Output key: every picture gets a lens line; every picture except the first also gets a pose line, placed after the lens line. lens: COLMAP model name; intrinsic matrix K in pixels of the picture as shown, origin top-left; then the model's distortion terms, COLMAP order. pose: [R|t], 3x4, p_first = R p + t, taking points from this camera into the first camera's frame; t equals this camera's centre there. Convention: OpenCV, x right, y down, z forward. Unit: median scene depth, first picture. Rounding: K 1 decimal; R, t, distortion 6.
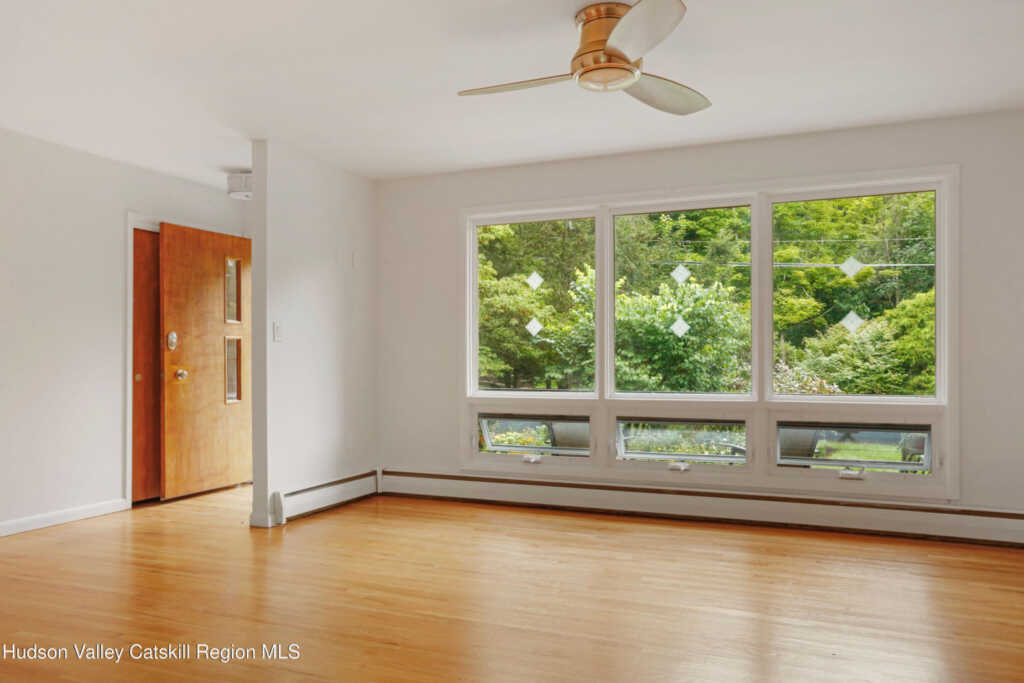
lens RADIAL K [[754.7, 0, 512.0], [0, 754.7, 341.5], [0, 0, 1]] dist [-0.001651, -0.000416]
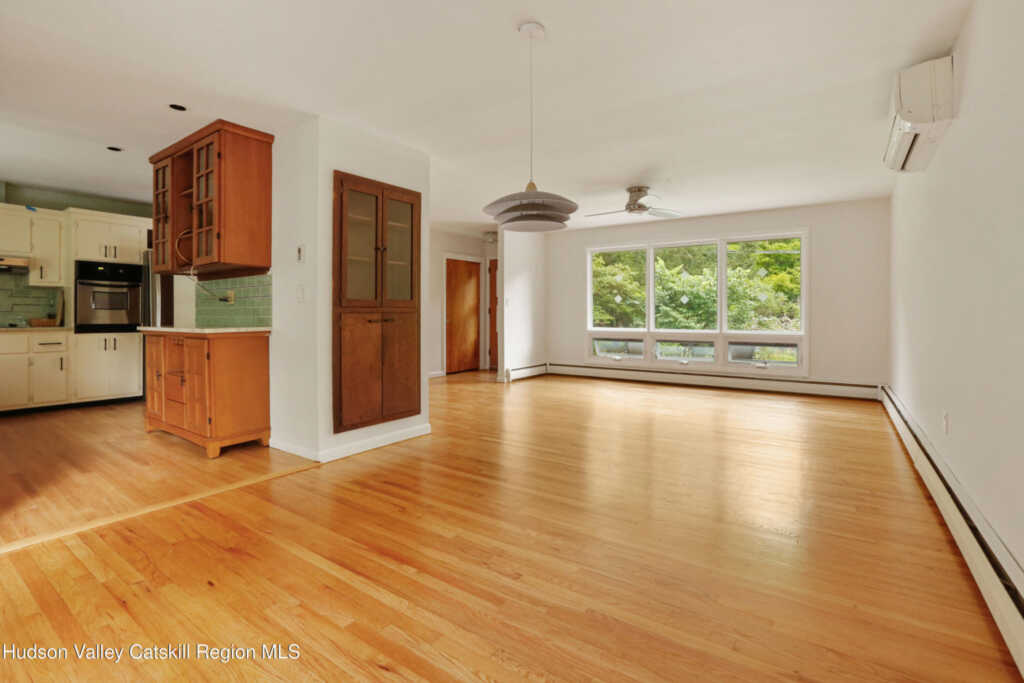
lens RADIAL K [[467.0, 0, 511.1], [0, 467.0, 304.6], [0, 0, 1]] dist [-0.001068, -0.000058]
pose [[0.975591, -0.001474, -0.219589, 0.021411], [0.002771, 0.999981, 0.005596, -0.010777], [0.219577, -0.006068, 0.975576, -0.369744]]
